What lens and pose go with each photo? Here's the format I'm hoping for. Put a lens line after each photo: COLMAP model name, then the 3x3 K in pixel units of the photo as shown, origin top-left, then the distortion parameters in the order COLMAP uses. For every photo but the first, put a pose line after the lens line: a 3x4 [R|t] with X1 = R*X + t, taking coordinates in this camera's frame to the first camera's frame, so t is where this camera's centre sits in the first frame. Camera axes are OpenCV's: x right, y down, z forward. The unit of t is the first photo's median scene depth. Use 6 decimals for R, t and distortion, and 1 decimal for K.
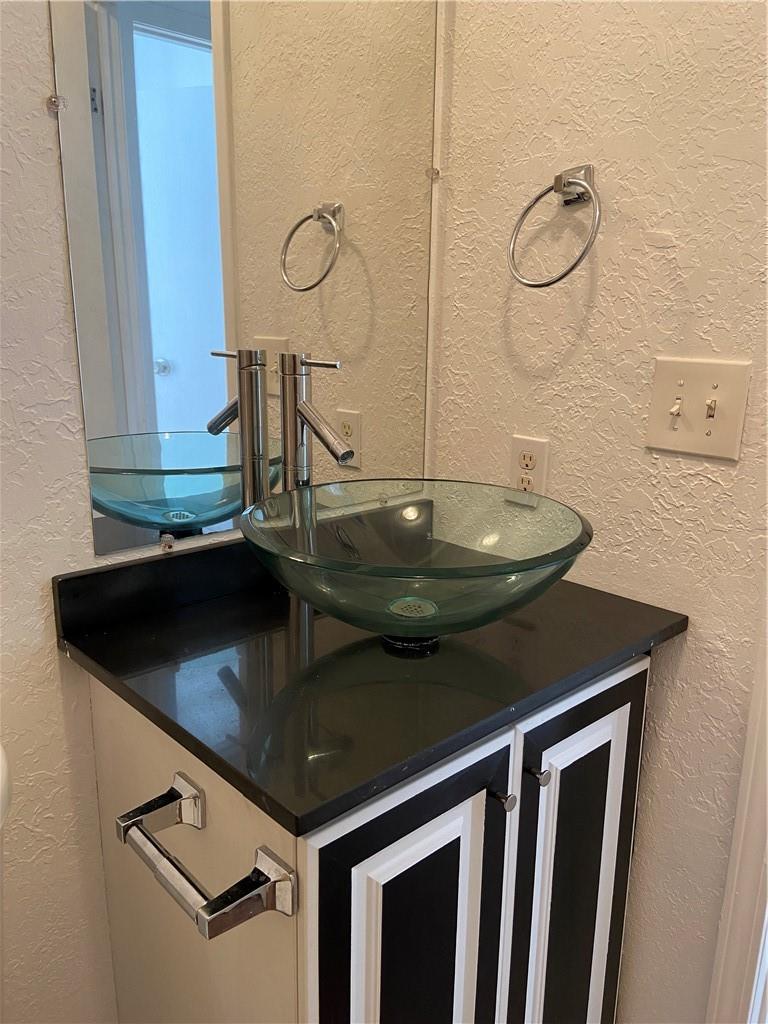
lens RADIAL K [[775.7, 0, 383.3], [0, 775.7, 509.9], [0, 0, 1]] dist [0.108821, -0.128501]
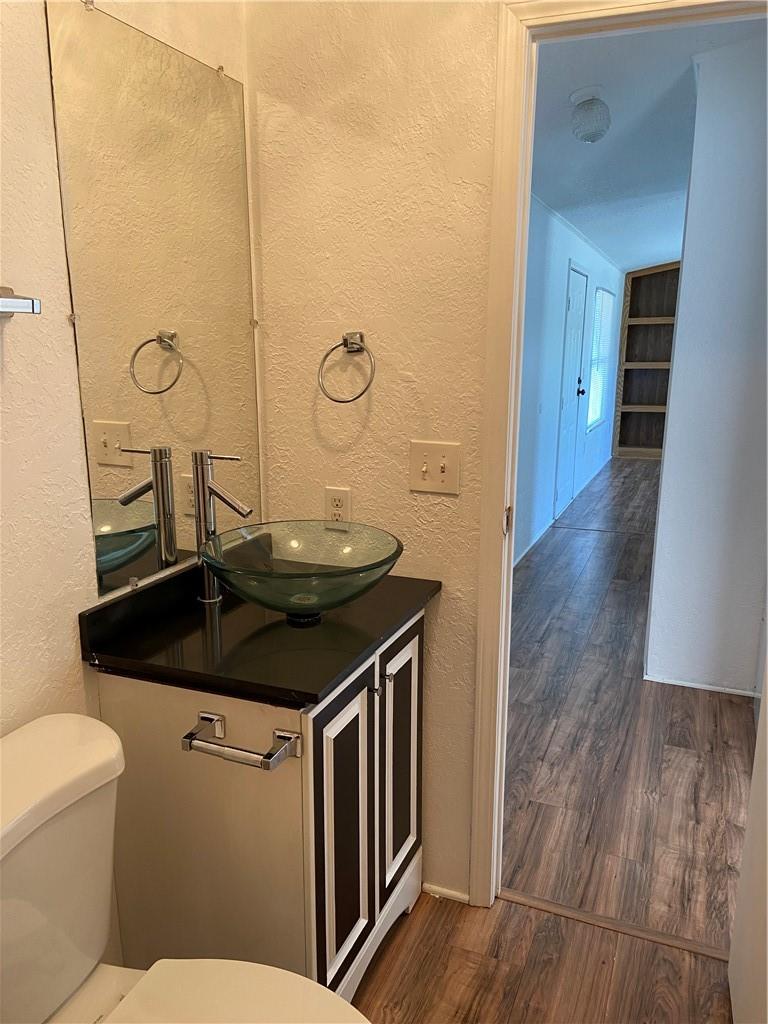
lens RADIAL K [[775.7, 0, 381.7], [0, 775.7, 512.2], [0, 0, 1]] dist [0.108821, -0.128501]
pose [[0.911052, -0.105723, 0.398505, -0.421762], [0.111902, 0.993689, 0.007797, -0.050933], [-0.396815, 0.037490, 0.917133, -0.573455]]
